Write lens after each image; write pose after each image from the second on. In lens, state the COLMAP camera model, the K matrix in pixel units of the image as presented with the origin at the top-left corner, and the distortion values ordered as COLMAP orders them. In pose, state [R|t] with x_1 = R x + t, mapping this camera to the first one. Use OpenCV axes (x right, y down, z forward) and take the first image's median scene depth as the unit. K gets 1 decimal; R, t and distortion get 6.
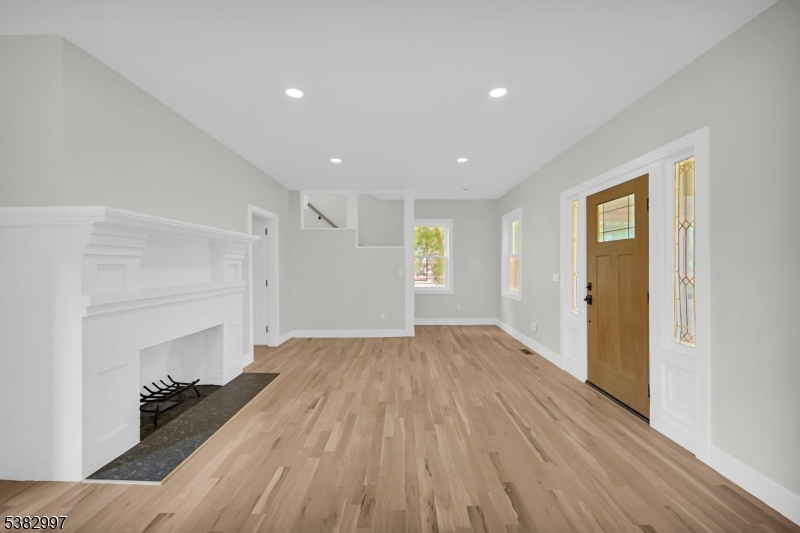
lens RADIAL K [[316.1, 0, 400.9], [0, 316.1, 265.3], [0, 0, 1]] dist [-0.000809, -0.000221]
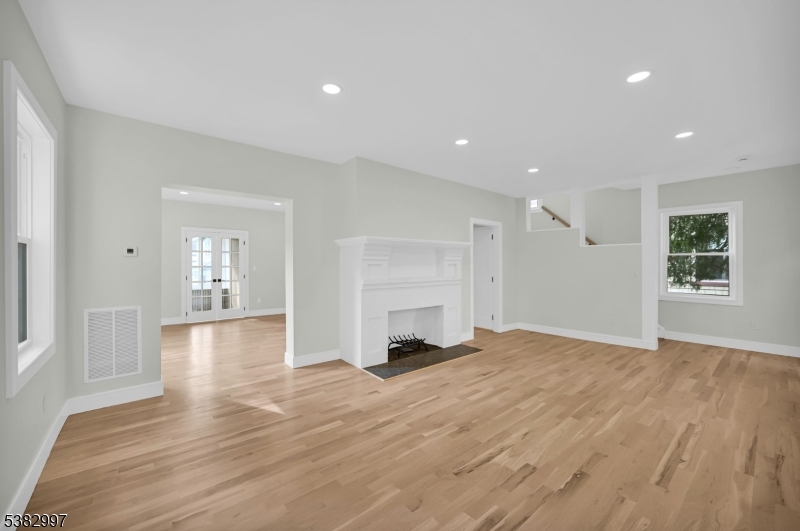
lens RADIAL K [[316.1, 0, 400.9], [0, 316.1, 264.3], [0, 0, 1]] dist [-0.000809, -0.000221]
pose [[0.645898, -0.000081, -0.763424, 0.504035], [-0.001230, 0.999999, -0.001147, 0.000071], [0.763423, 0.001680, 0.645897, -0.095957]]
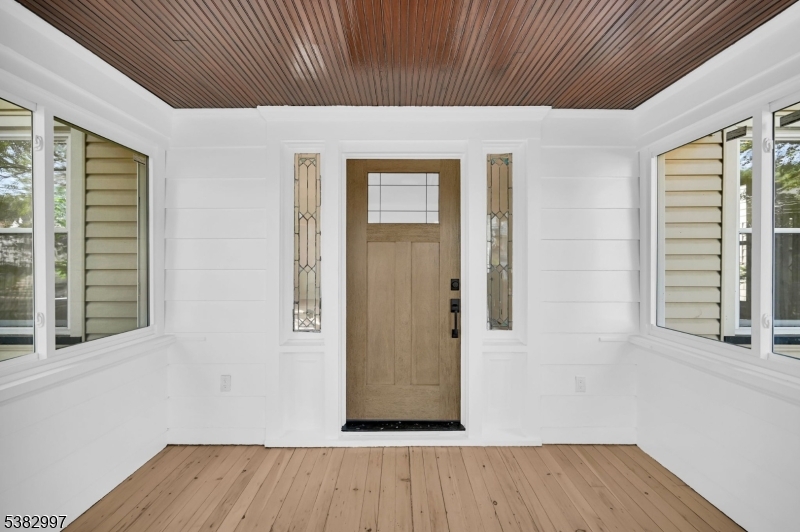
lens RADIAL K [[329.1, 0, 391.3], [0, 329.1, 263.6], [0, 0, 1]] dist [-0.001118, -0.000389]
pose [[0.021626, -0.008174, 0.999733, -0.171639], [-0.002221, 0.999964, 0.008224, 0.016963], [-0.999764, -0.002398, 0.021607, 1.079150]]
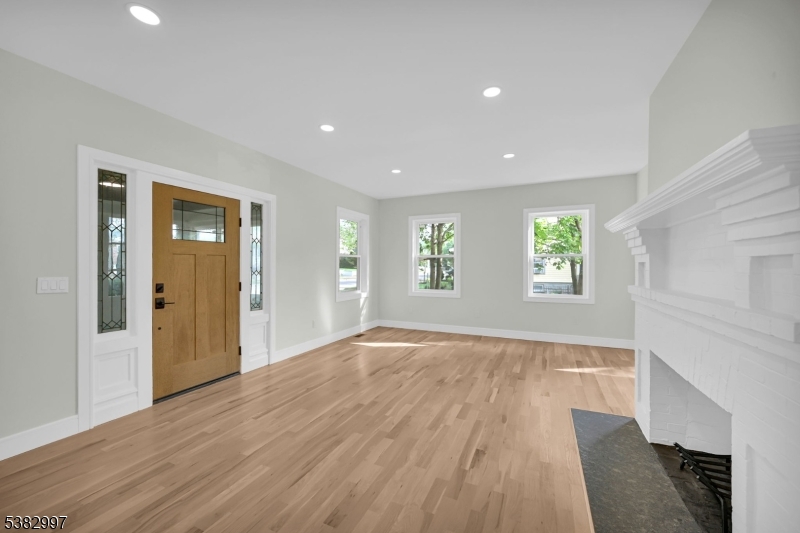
lens RADIAL K [[316.1, 0, 400.9], [0, 316.1, 265.3], [0, 0, 1]] dist [-0.000809, -0.000221]
pose [[-0.913015, 0.001809, 0.407923, -0.435079], [0.001008, 0.999997, -0.002177, 0.007704], [-0.407925, -0.001576, -0.913014, 1.834943]]
